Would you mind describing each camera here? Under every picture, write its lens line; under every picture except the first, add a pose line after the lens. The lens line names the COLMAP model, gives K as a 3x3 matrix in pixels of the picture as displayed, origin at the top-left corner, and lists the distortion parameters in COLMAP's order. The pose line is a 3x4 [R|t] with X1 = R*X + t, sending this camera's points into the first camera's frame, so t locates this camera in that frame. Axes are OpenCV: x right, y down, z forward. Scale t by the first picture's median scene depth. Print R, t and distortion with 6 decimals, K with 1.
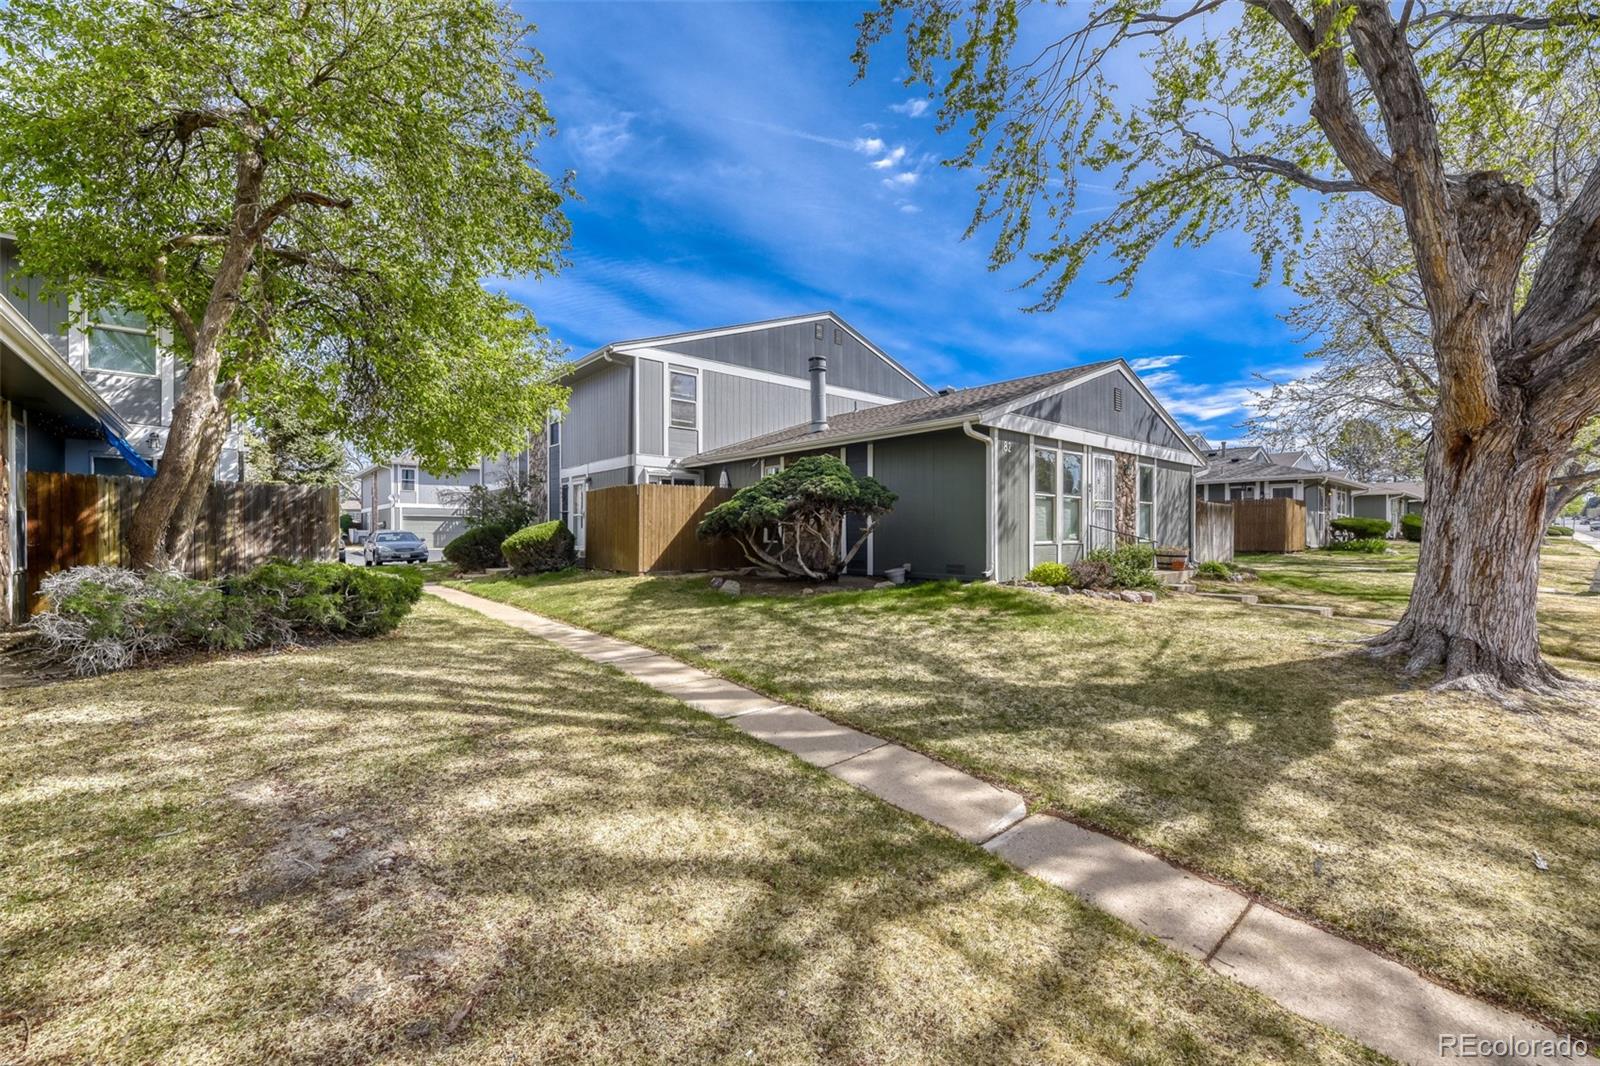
lens RADIAL K [[653.2, 0, 795.9], [0, 653.2, 538.0], [0, 0, 1]] dist [0.006034, -0.002938]
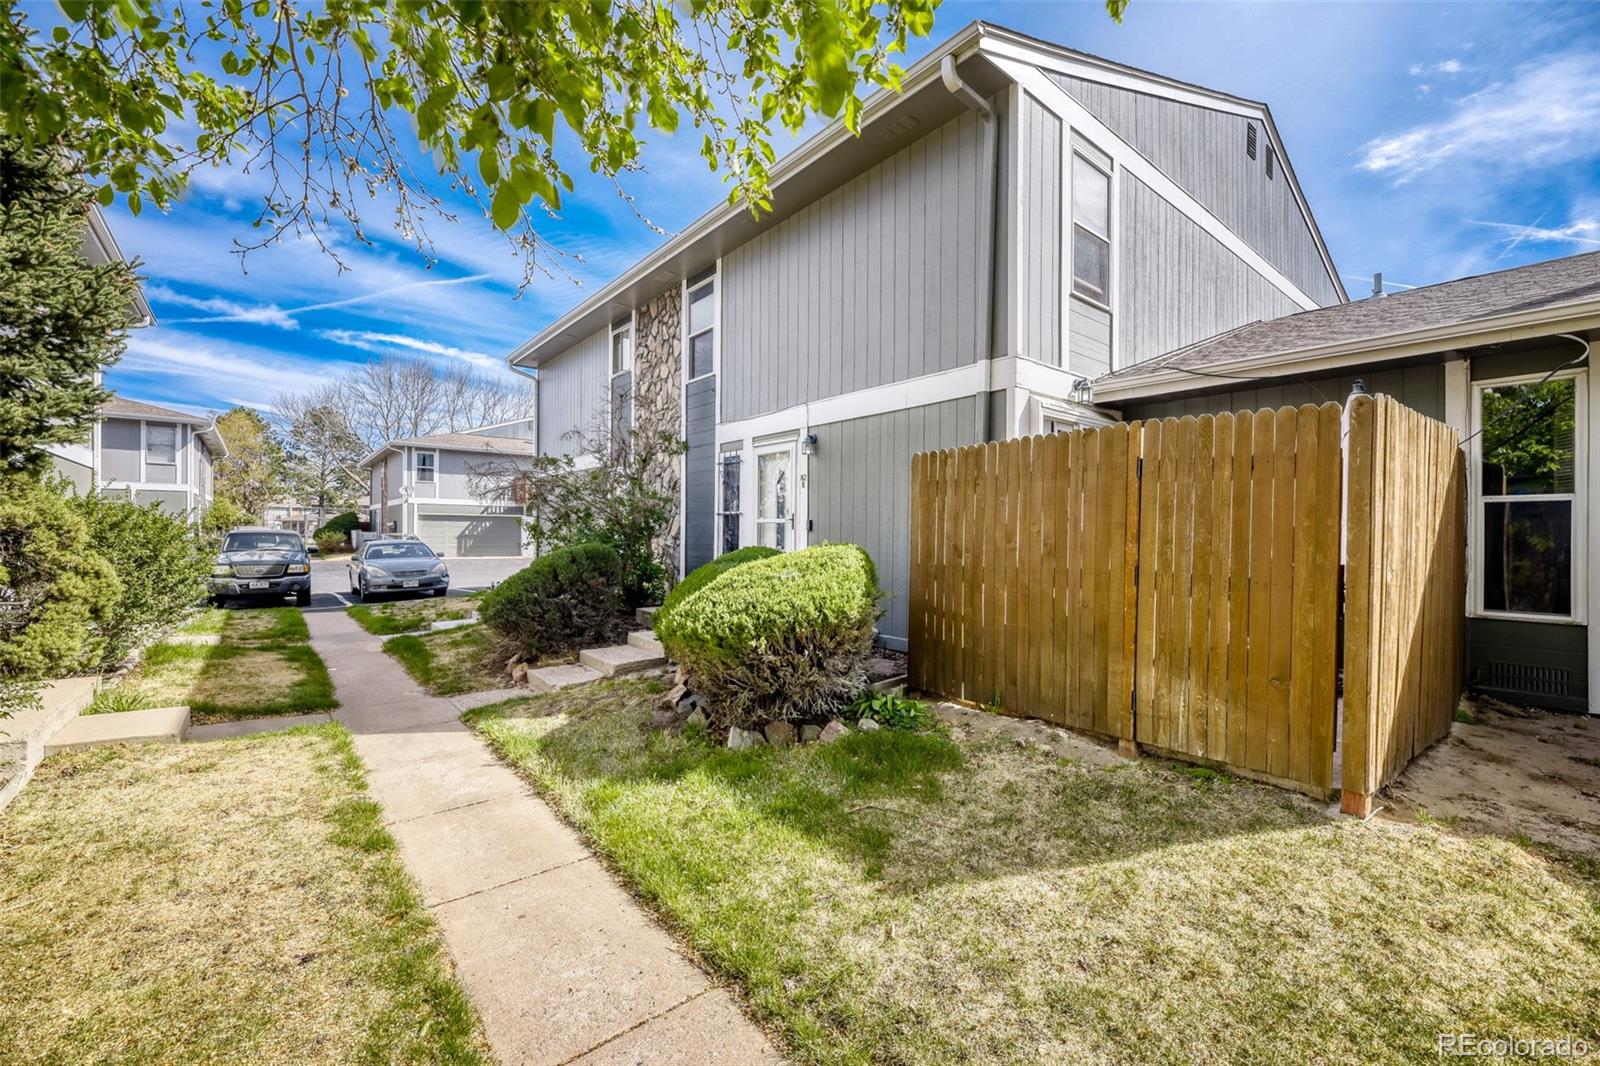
lens RADIAL K [[653.2, 0, 804.5], [0, 653.2, 532.2], [0, 0, 1]] dist [0.006034, -0.002938]
pose [[0.999782, 0.009799, -0.018456, -0.139524], [-0.009982, 0.999902, -0.009844, -0.010444], [0.018358, 0.010026, 0.999781, 0.252329]]
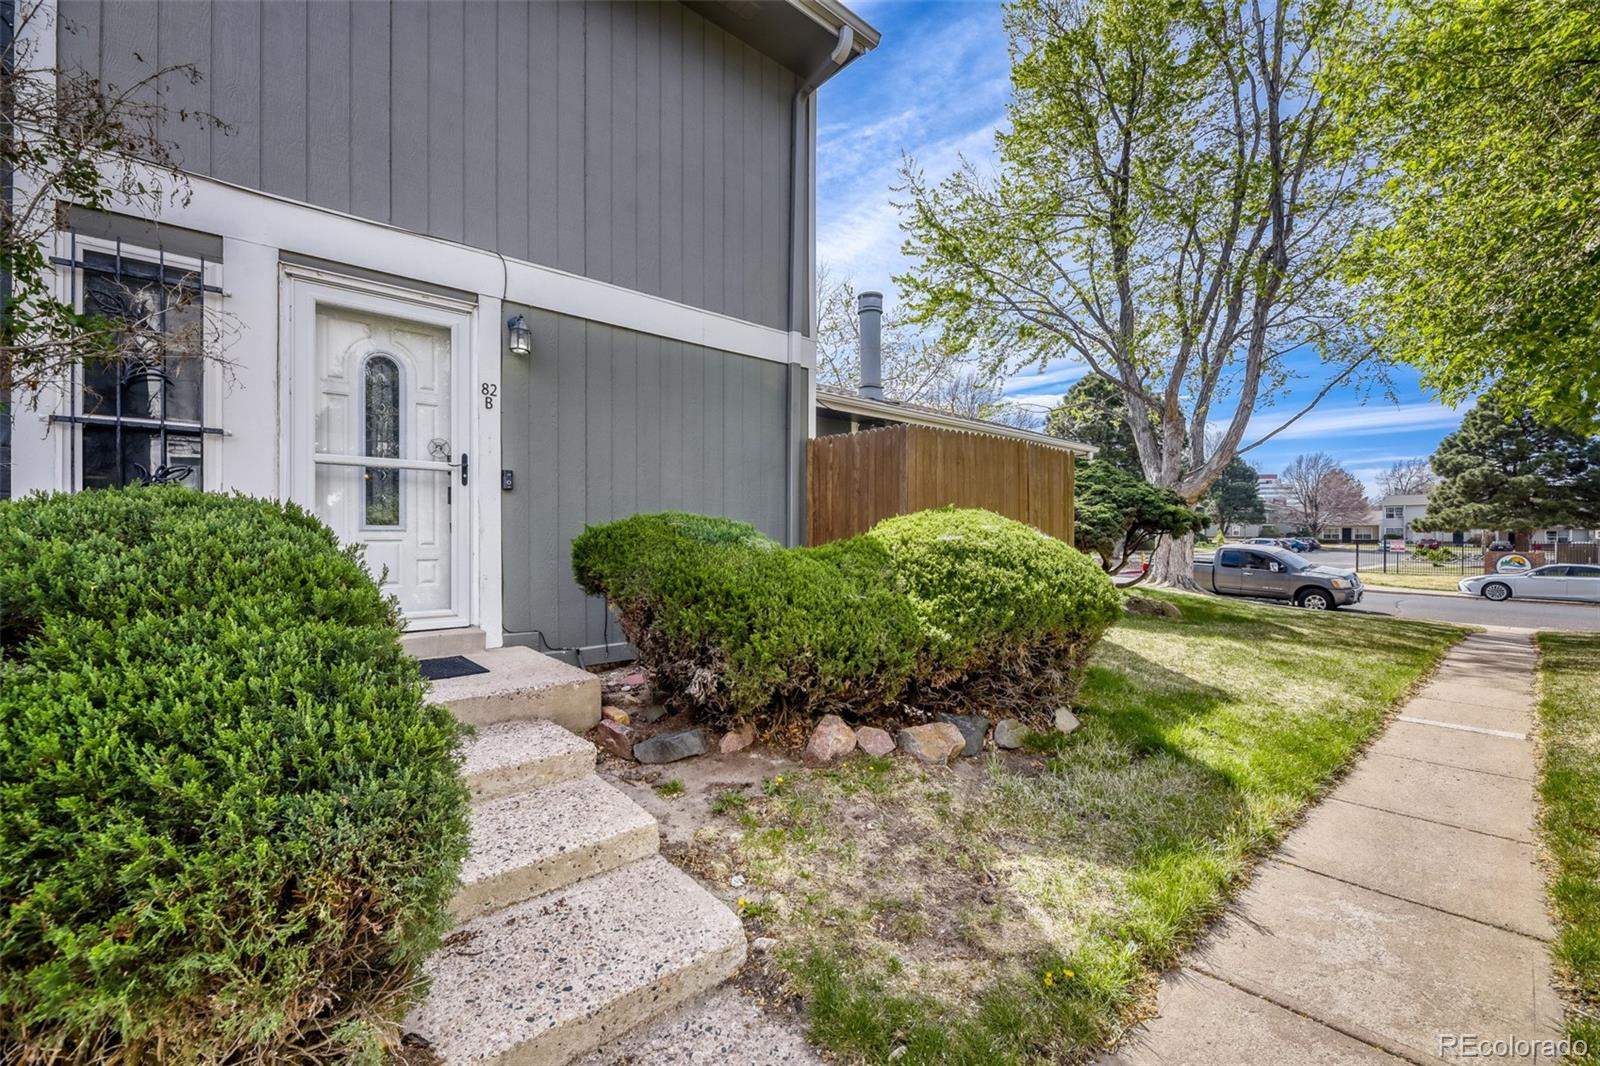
lens RADIAL K [[653.2, 0, 800.0], [0, 653.2, 533.5], [0, 0, 1]] dist [0.006034, -0.002938]
pose [[-0.014242, 0.008050, 0.999866, -0.248589], [0.012765, 0.999888, -0.007869, -0.004319], [-0.999817, 0.012651, -0.014343, 0.400410]]
